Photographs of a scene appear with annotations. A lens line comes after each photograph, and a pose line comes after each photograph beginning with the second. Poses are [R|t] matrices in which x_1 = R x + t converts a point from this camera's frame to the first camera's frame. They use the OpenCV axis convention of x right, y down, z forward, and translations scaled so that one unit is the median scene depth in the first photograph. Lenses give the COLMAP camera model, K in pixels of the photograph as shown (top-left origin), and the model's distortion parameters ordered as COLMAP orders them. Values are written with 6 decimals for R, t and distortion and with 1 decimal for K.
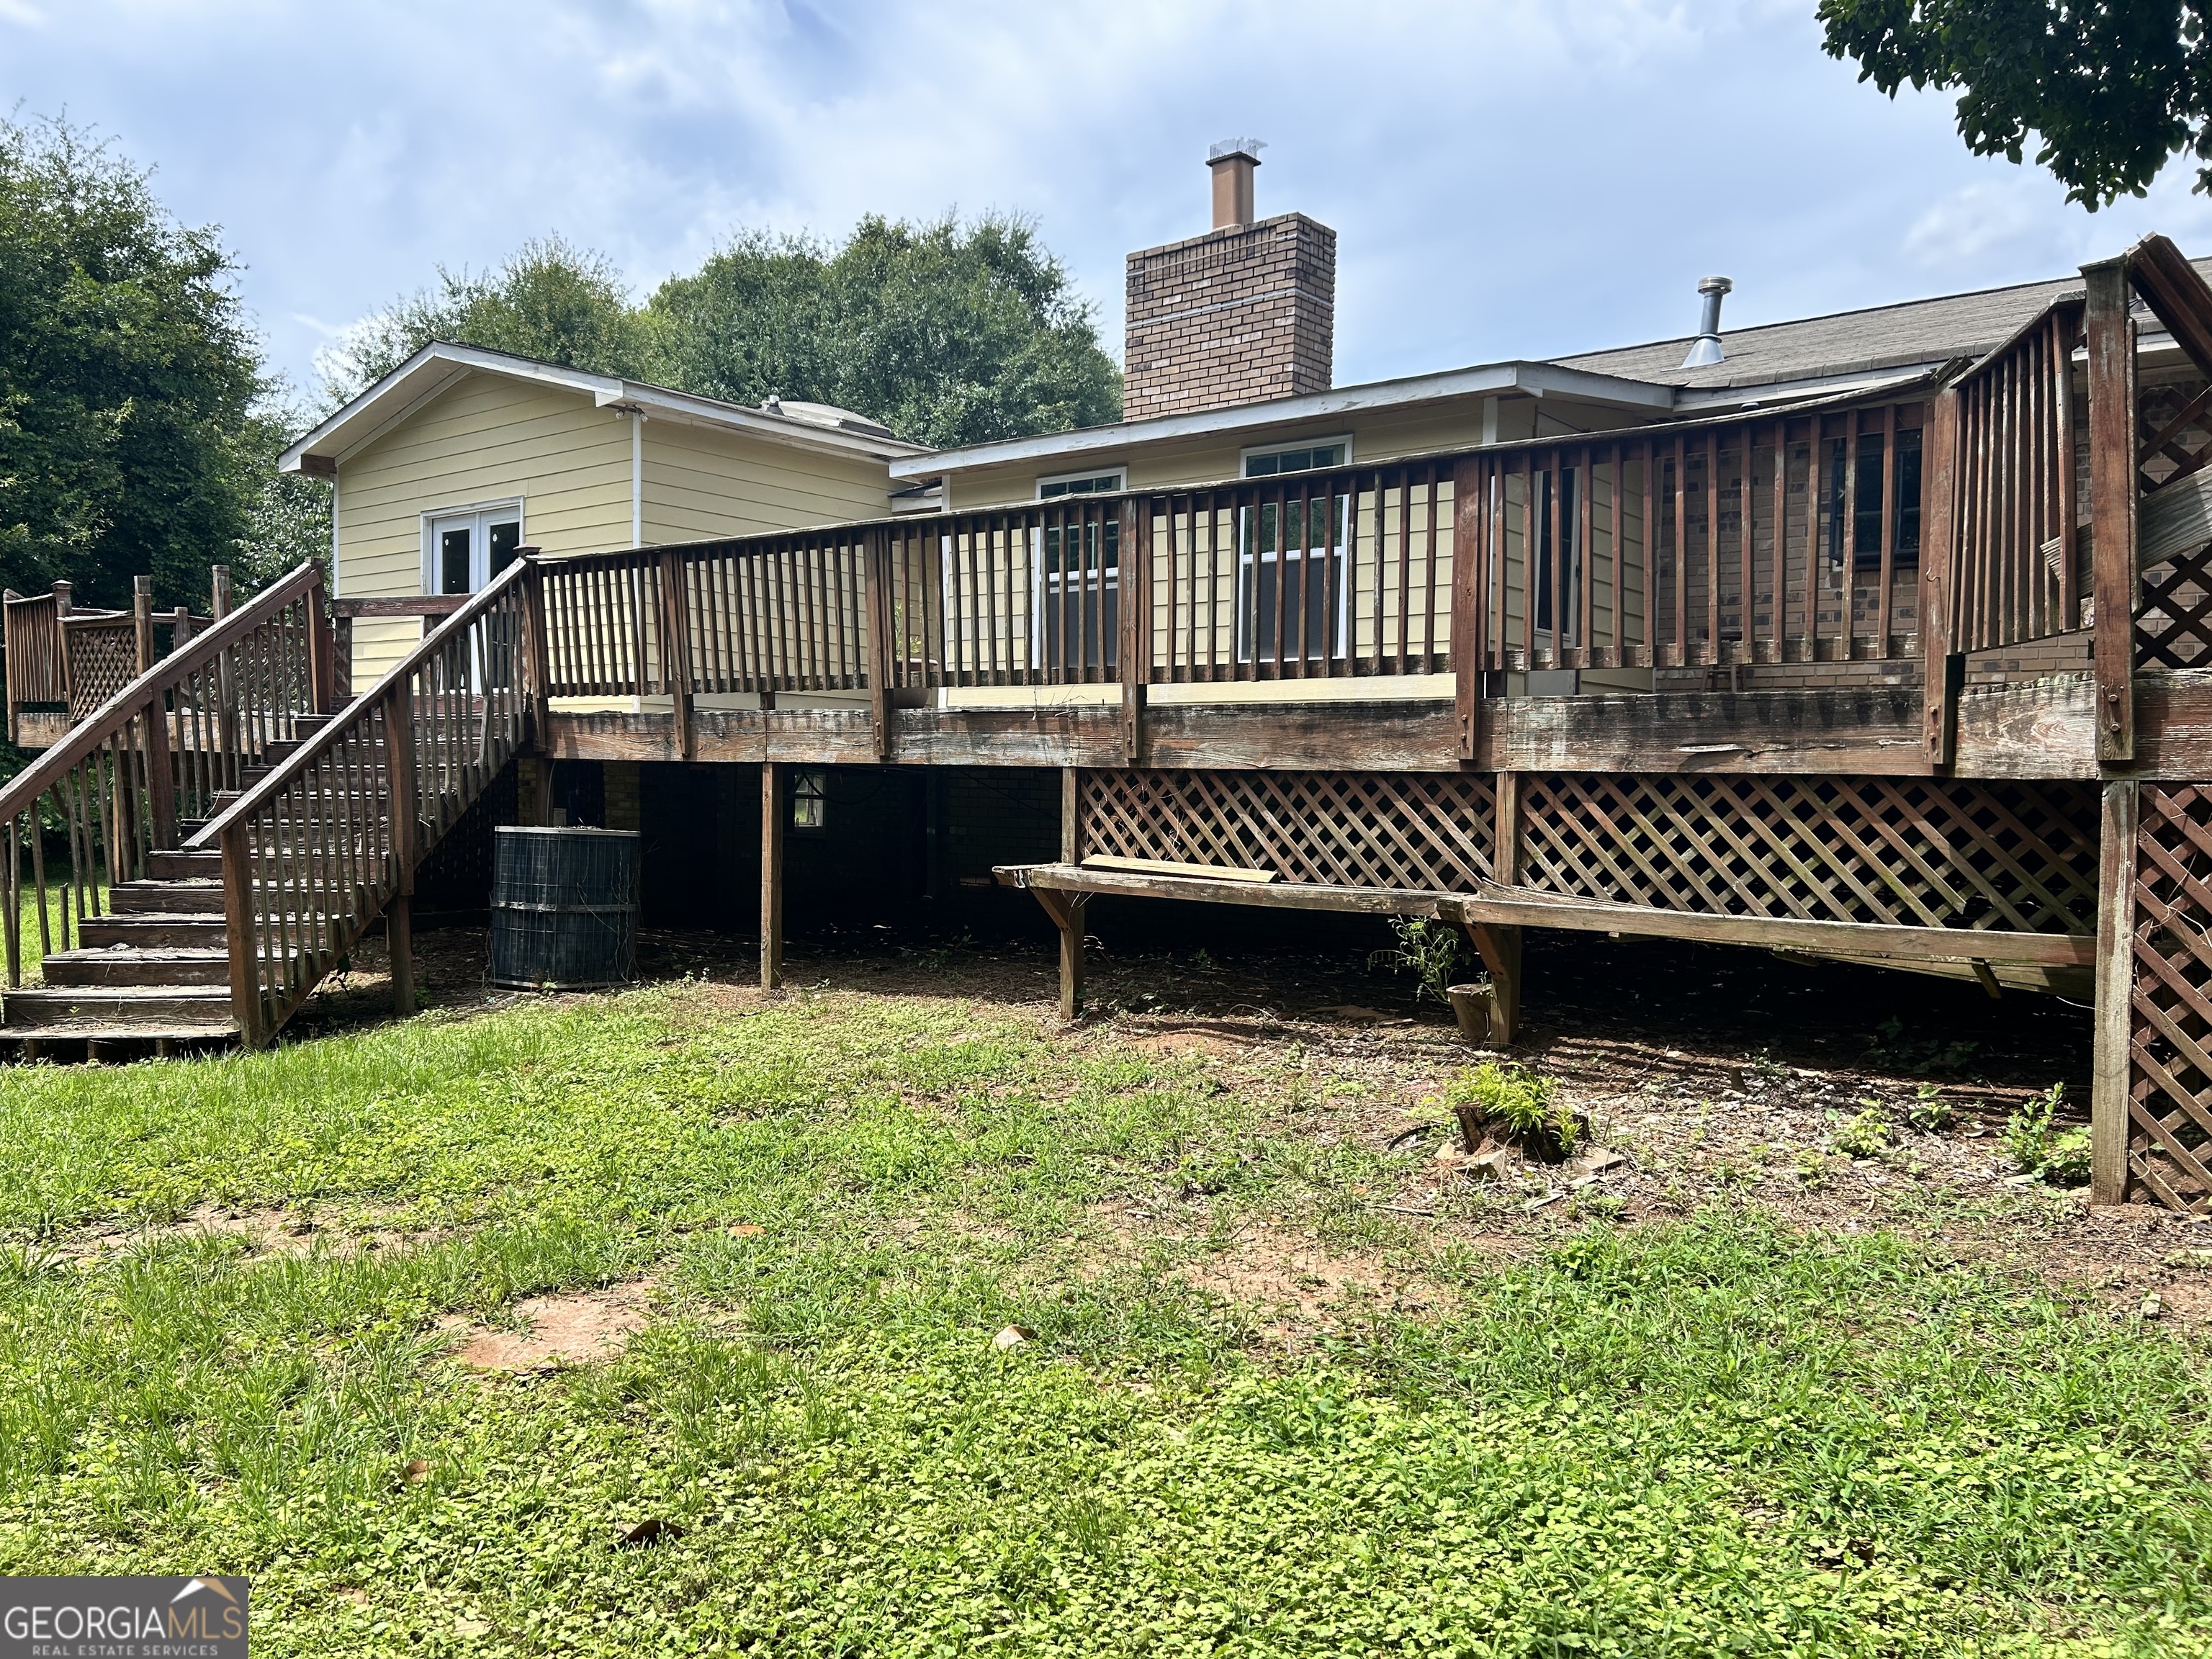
lens RADIAL K [[1660.6, 0, 1093.5], [0, 1660.6, 846.4], [0, 0, 1]] dist [0.038053, -0.039368]
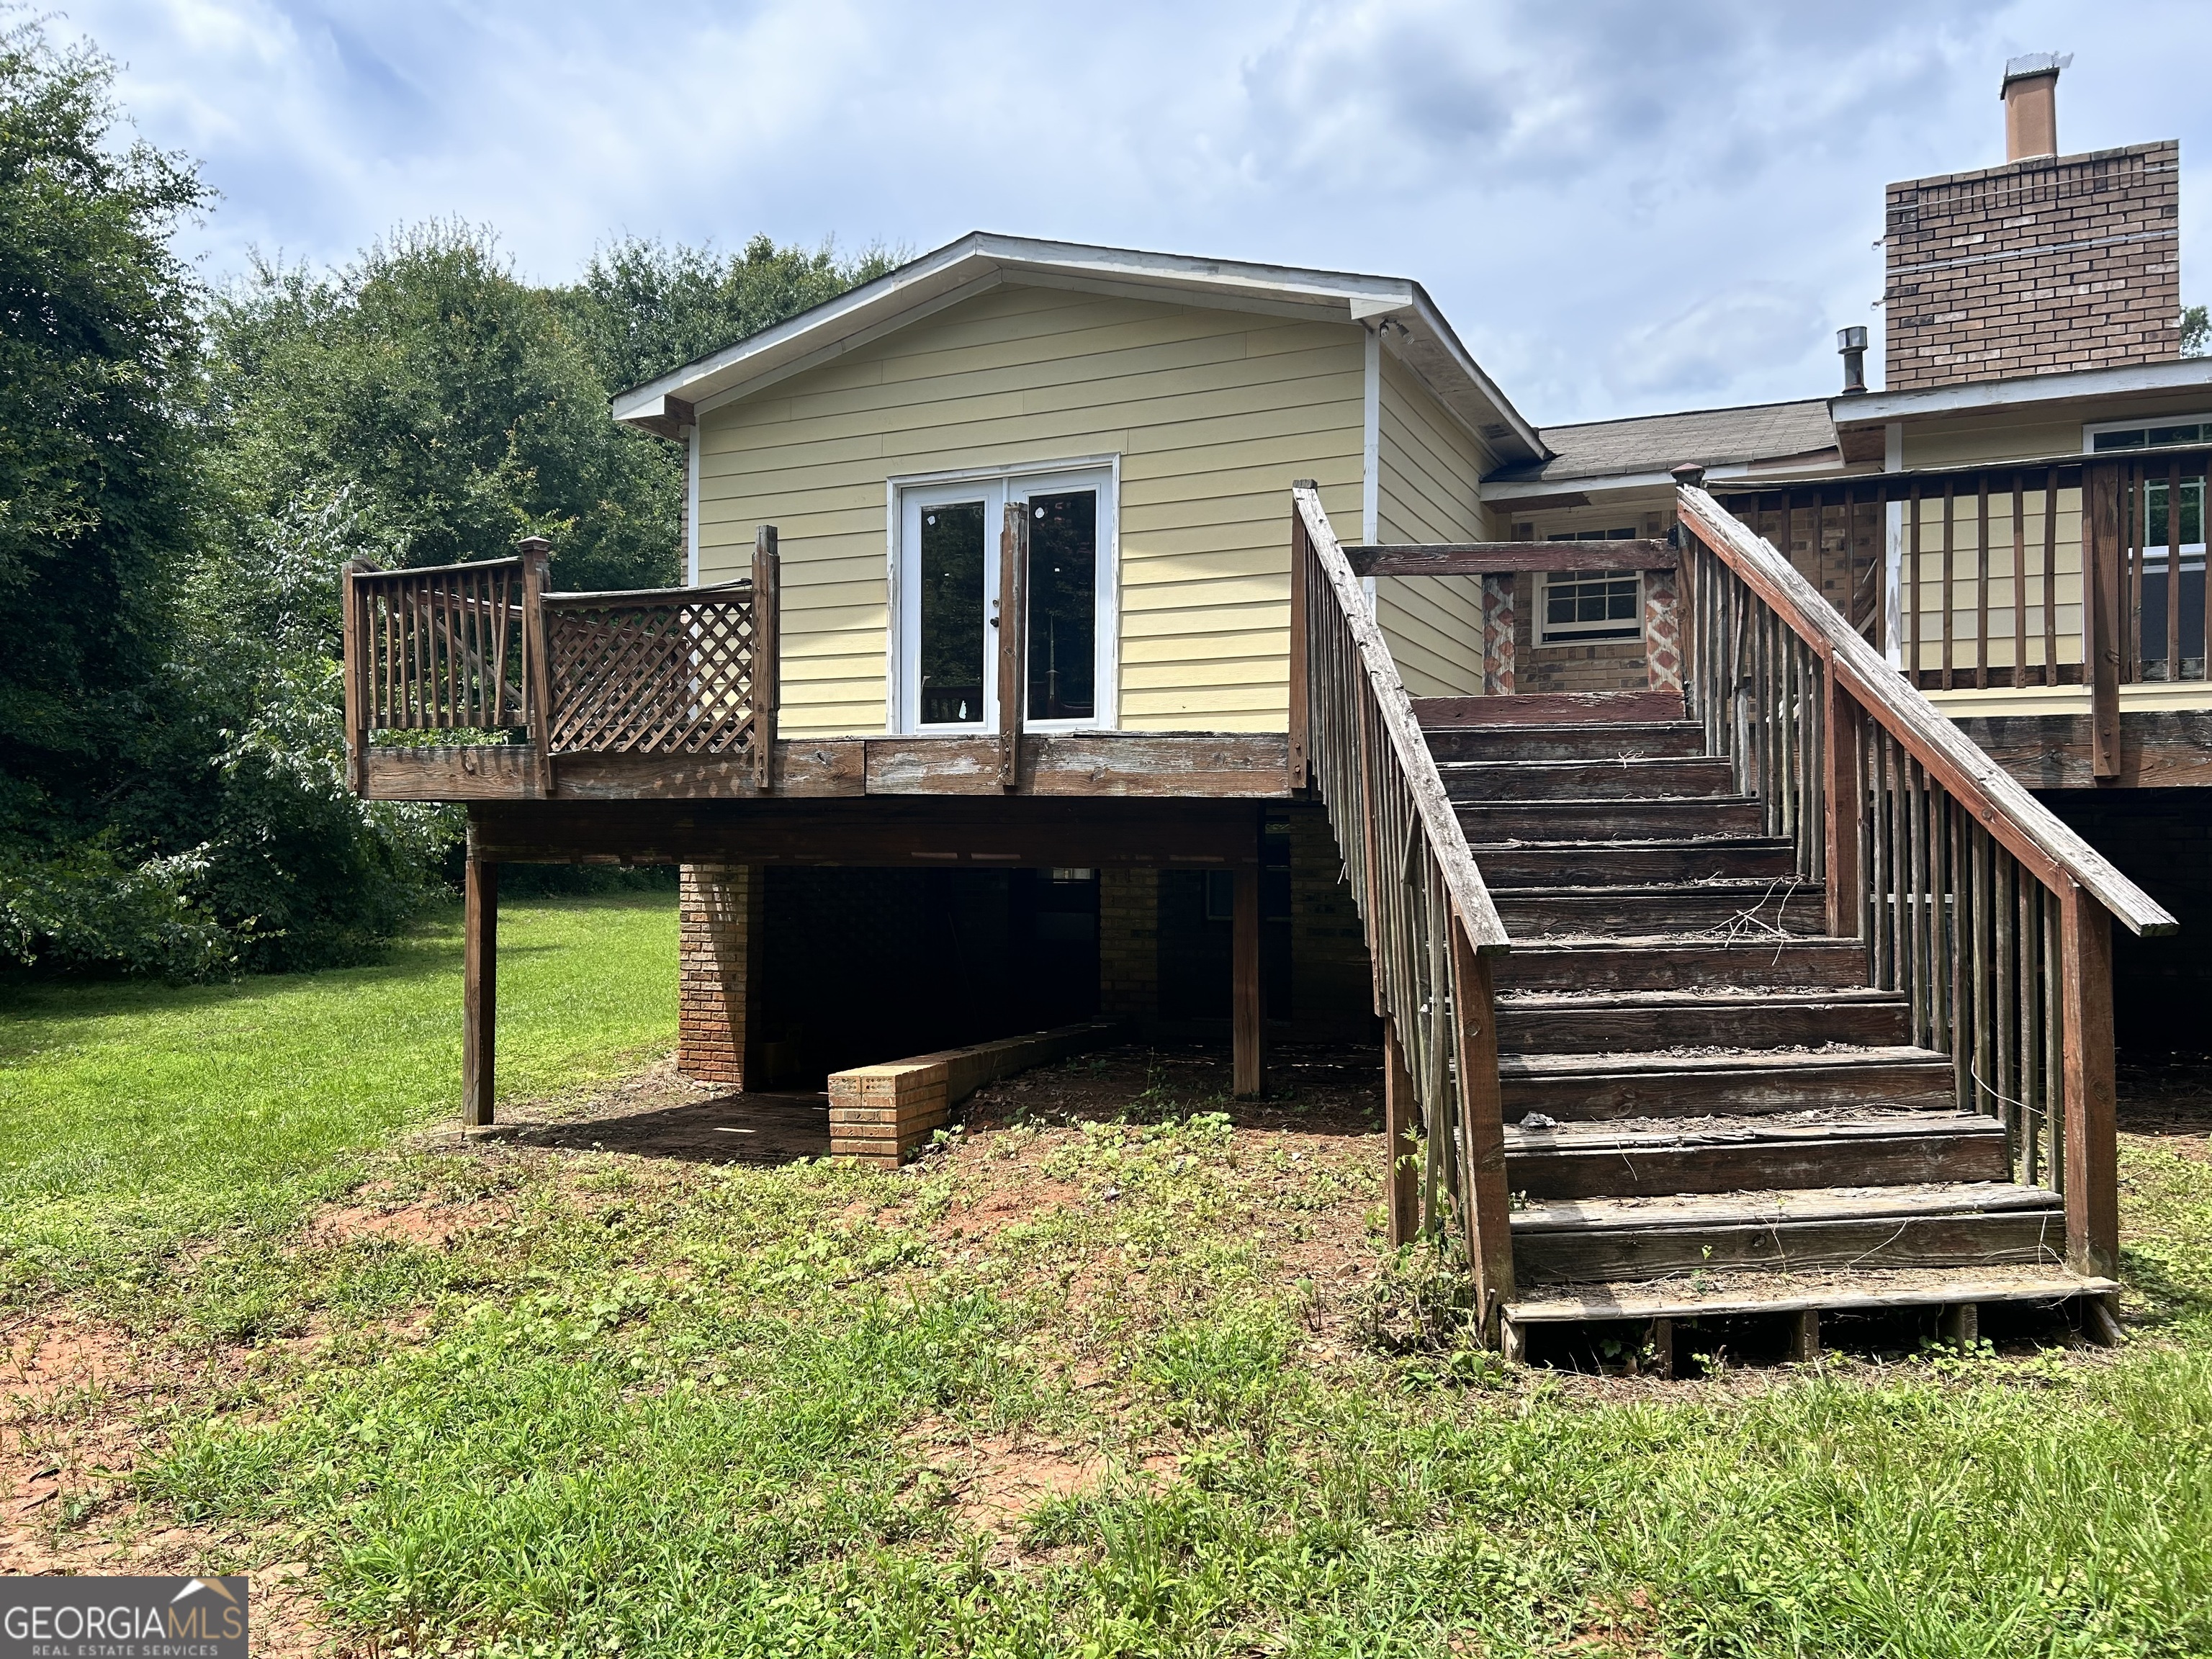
lens RADIAL K [[1660.6, 0, 1108.9], [0, 1660.6, 821.9], [0, 0, 1]] dist [0.038053, -0.039368]
pose [[0.963204, -0.012291, 0.268490, -0.580609], [0.031271, 0.997294, -0.066530, -0.003724], [-0.266946, 0.072478, 0.960982, 0.347681]]
